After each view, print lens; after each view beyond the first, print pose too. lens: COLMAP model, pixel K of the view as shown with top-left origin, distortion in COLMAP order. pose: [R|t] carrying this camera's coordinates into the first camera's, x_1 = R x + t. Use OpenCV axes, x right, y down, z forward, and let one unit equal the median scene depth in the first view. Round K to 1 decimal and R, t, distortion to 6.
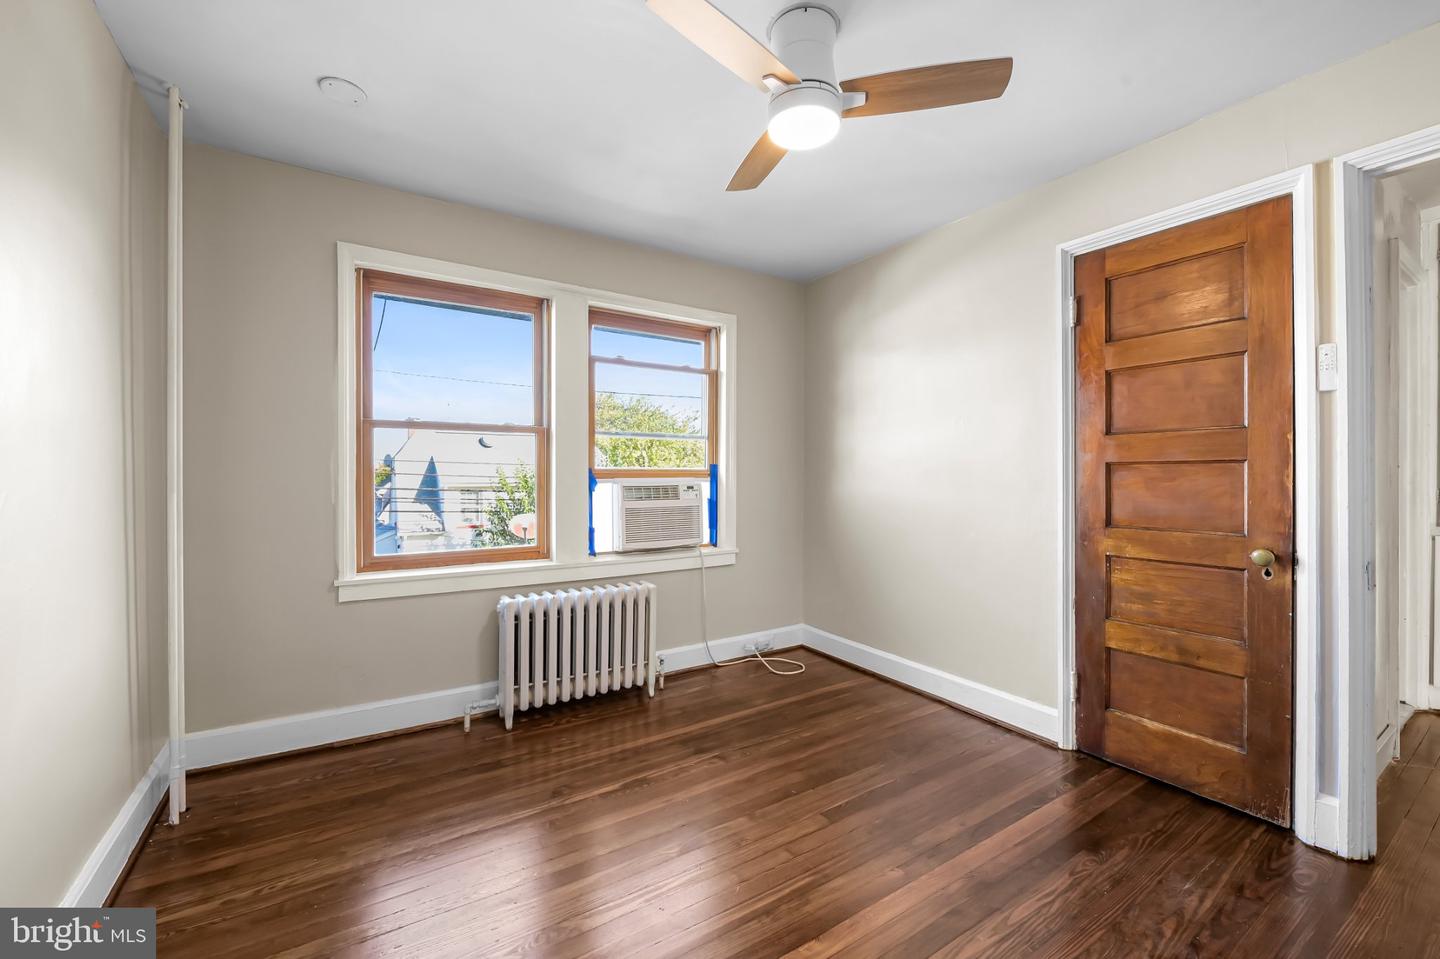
lens RADIAL K [[579.6, 0, 722.2], [0, 579.6, 478.1], [0, 0, 1]] dist [-0.010050, -0.000110]
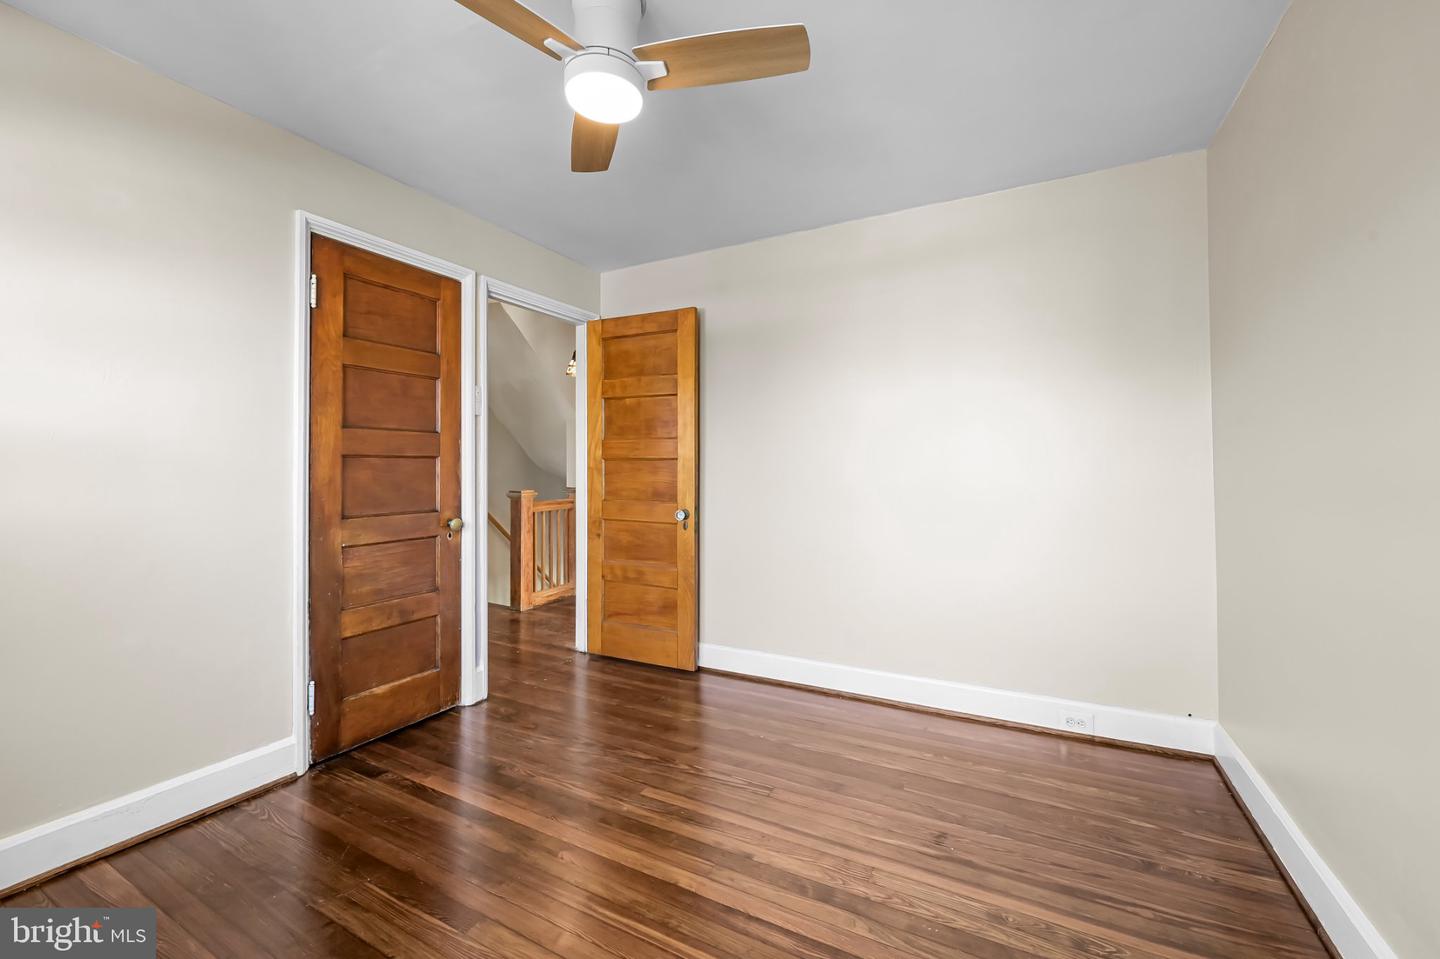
lens RADIAL K [[586.6, 0, 723.6], [0, 586.6, 445.5], [0, 0, 1]] dist [-0.003333, -0.000344]
pose [[-0.484489, 0.030534, 0.874264, -0.505778], [0.002406, 0.999433, -0.033573, -0.006469], [-0.874794, -0.014162, -0.484288, 0.833556]]
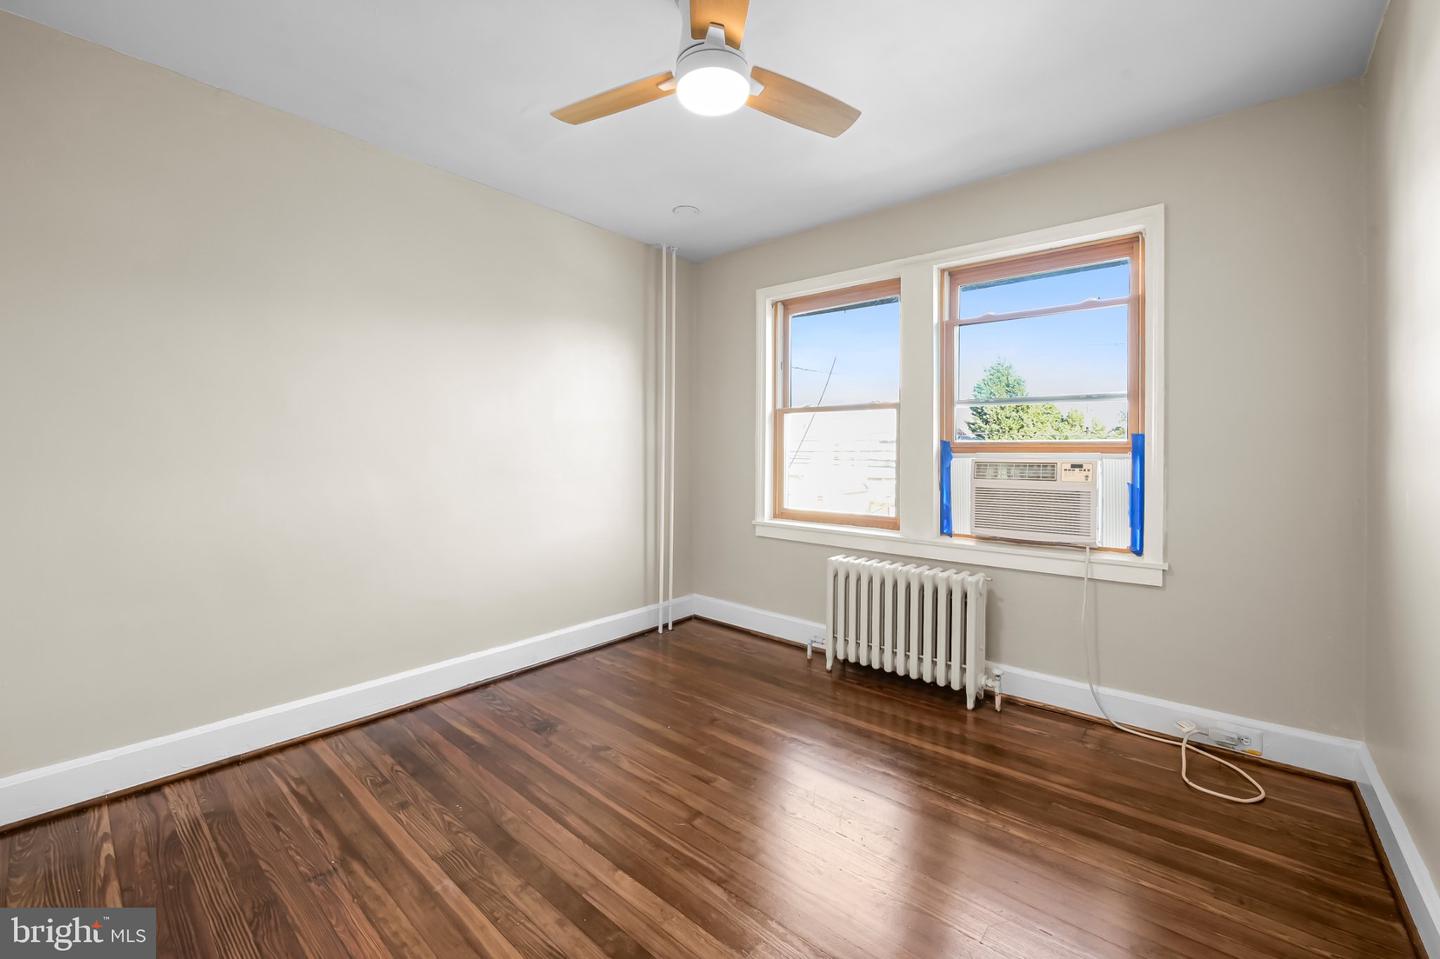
lens RADIAL K [[586.6, 0, 723.6], [0, 586.6, 445.5], [0, 0, 1]] dist [-0.003333, -0.000344]
pose [[0.283592, -0.006180, -0.958925, 0.707234], [-0.009788, 0.999908, -0.009338, 0.001576], [0.958895, 0.012034, 0.283506, 0.474492]]
